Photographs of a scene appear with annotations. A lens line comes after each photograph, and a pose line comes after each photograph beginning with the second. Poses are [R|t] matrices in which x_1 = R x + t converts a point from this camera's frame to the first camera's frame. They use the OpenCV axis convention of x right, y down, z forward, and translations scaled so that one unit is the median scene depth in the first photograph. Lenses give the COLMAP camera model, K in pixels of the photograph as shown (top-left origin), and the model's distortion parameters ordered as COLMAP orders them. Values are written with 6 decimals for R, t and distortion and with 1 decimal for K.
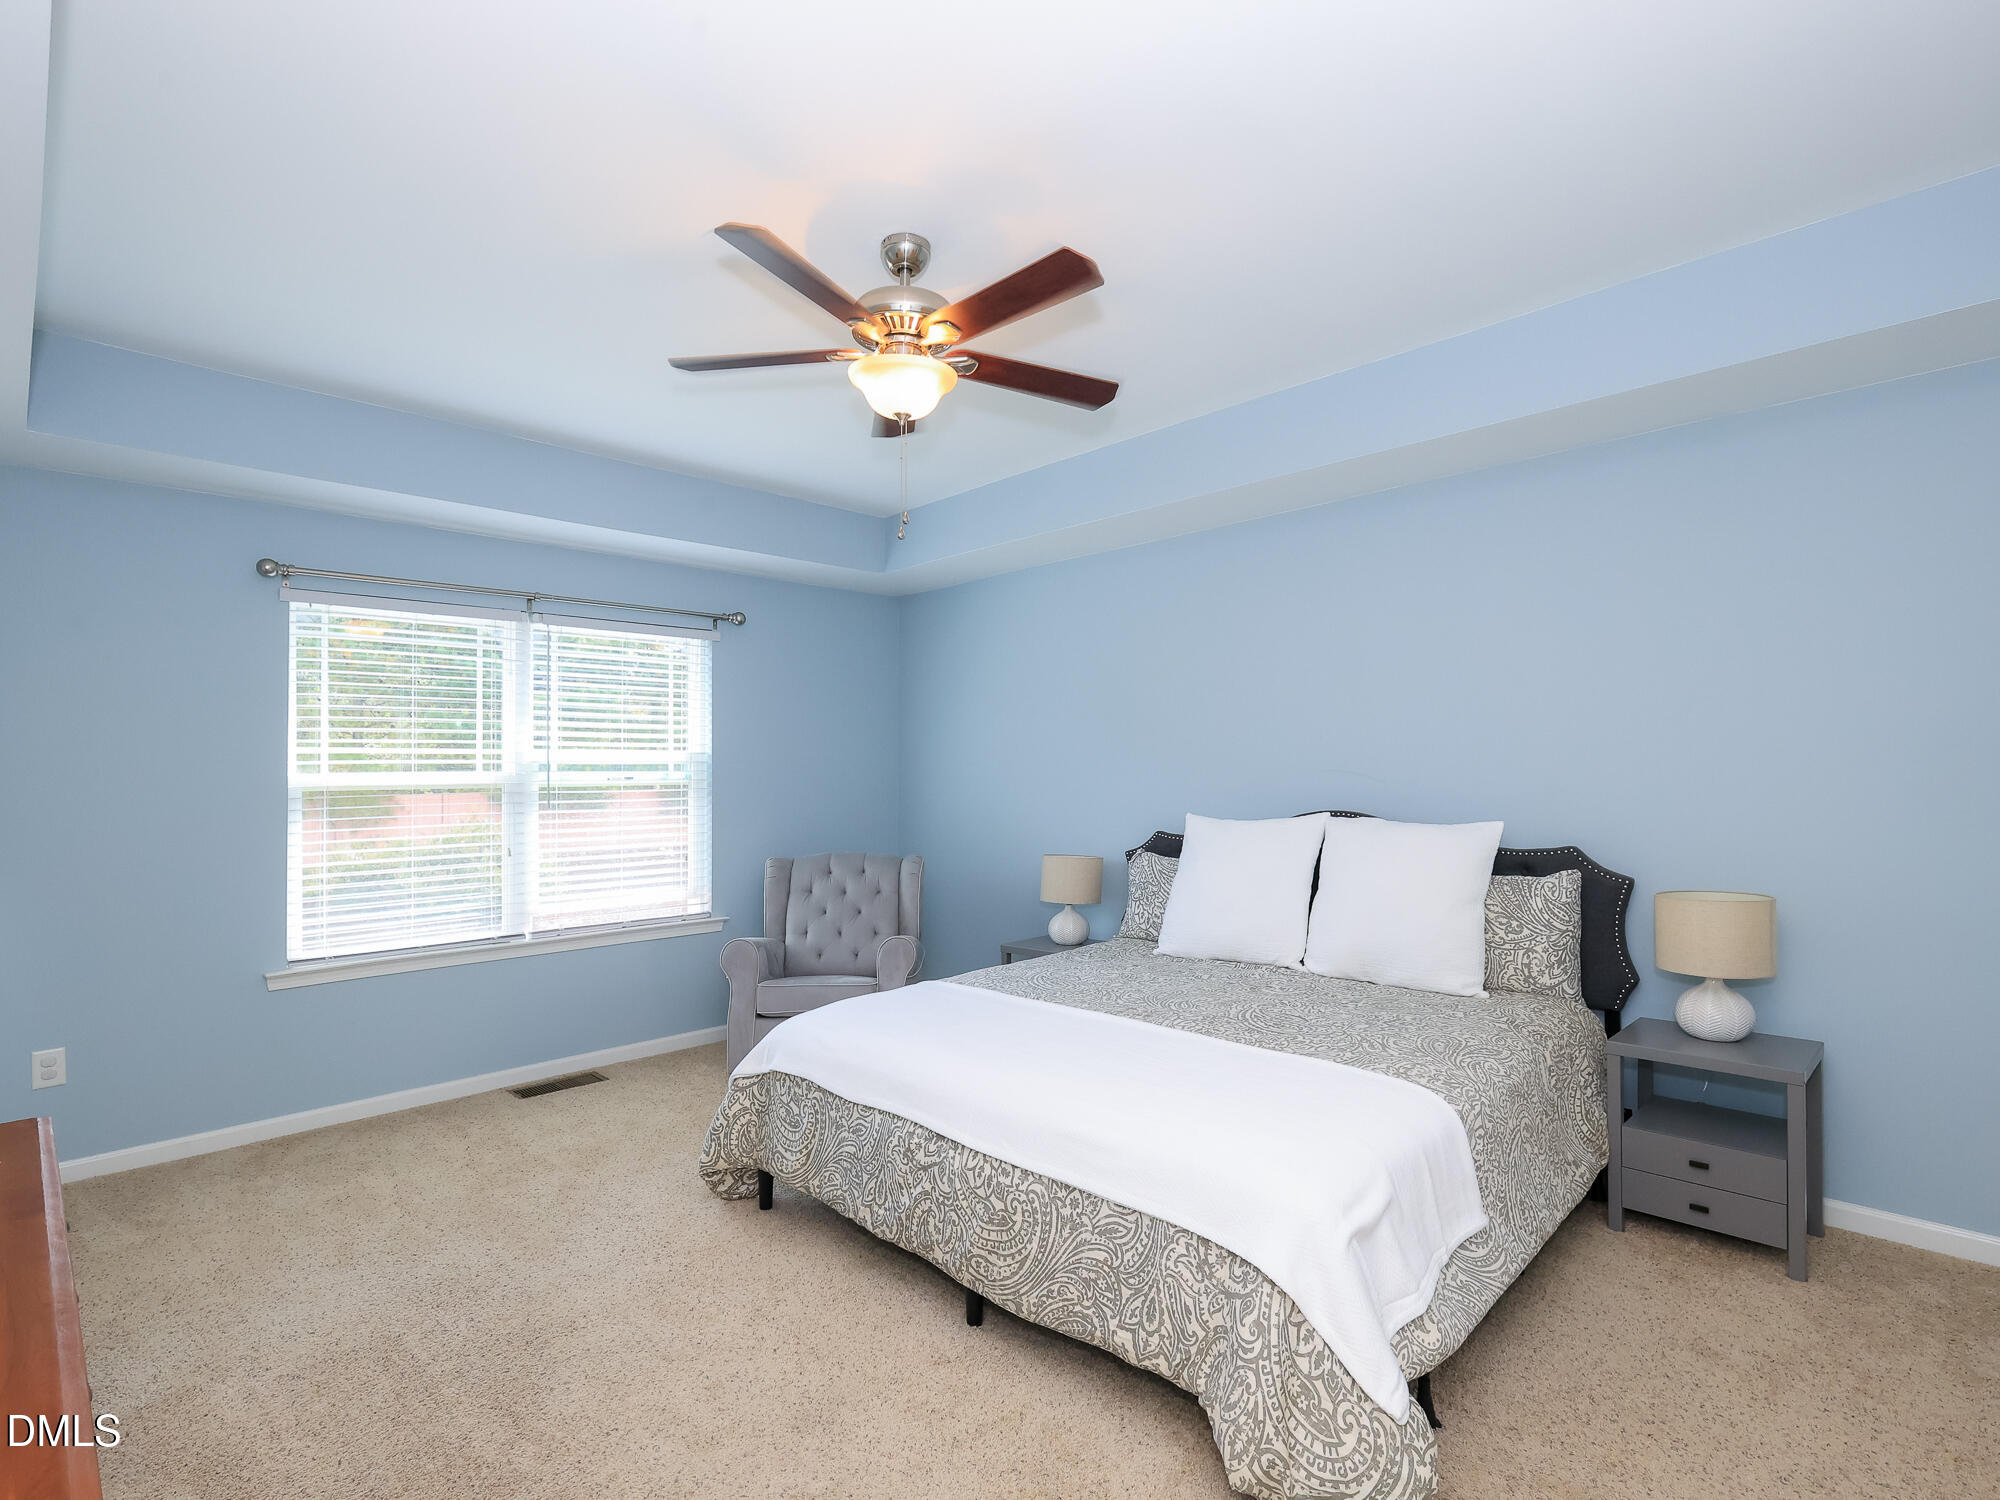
lens RADIAL K [[979.5, 0, 994.3], [0, 979.5, 756.7], [0, 0, 1]] dist [0.001258, -0.000154]
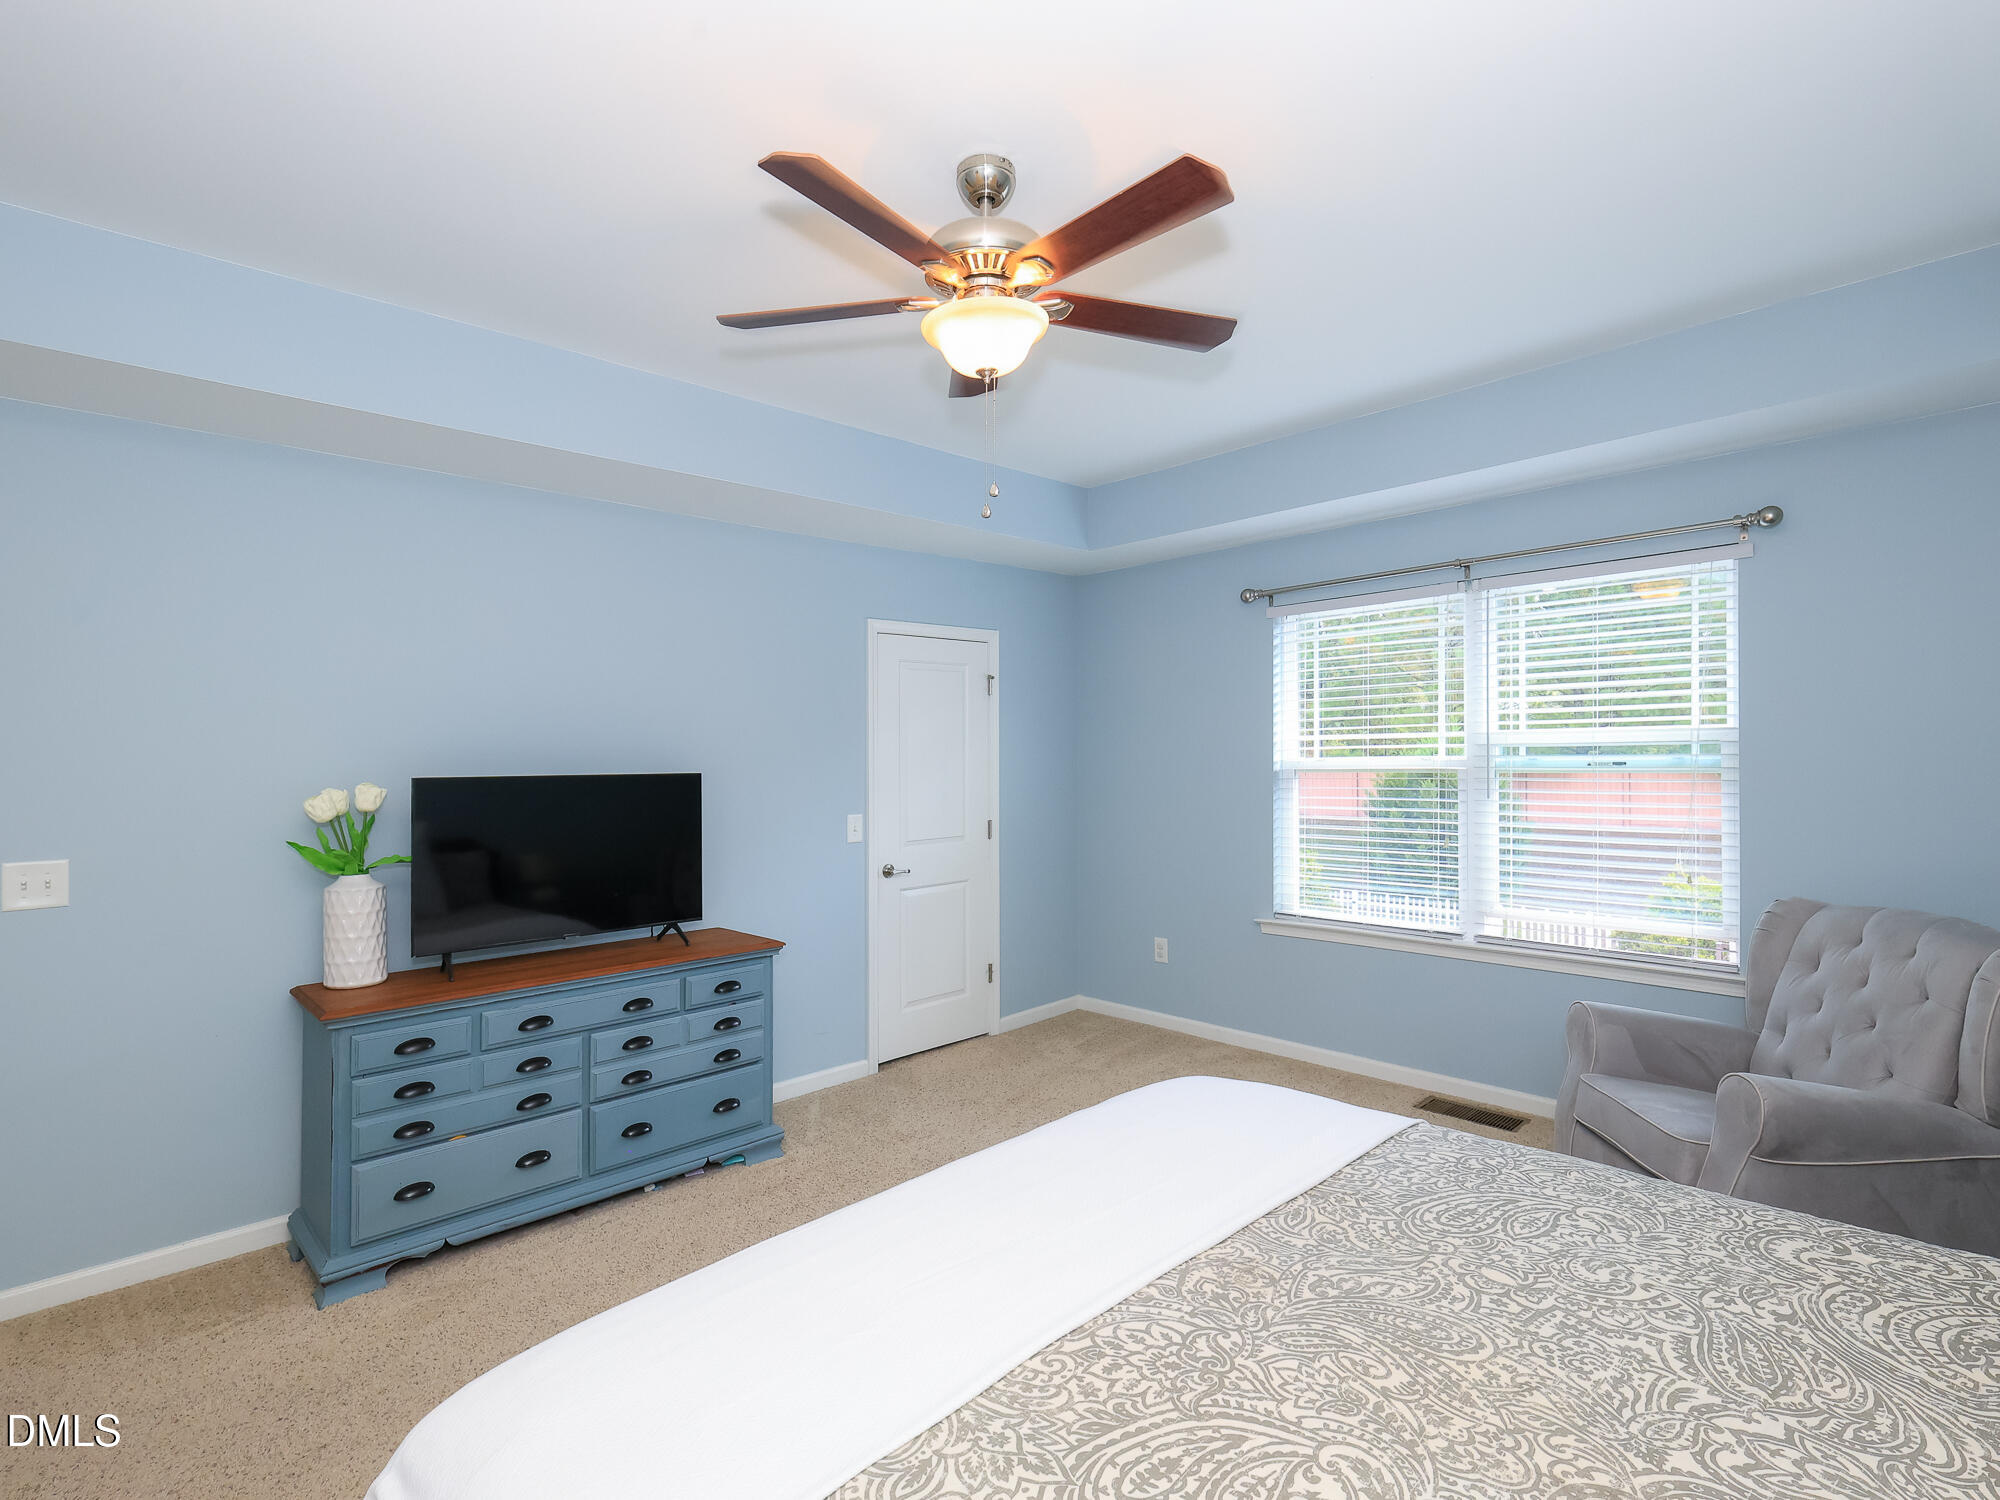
lens RADIAL K [[990.3, 0, 992.4], [0, 990.3, 723.4], [0, 0, 1]] dist [0.001791, -0.000225]
pose [[-0.018516, -0.023116, -0.999561, 0.449857], [0.030888, 0.999242, -0.023681, -0.007168], [0.999351, -0.031313, -0.017788, 0.579361]]
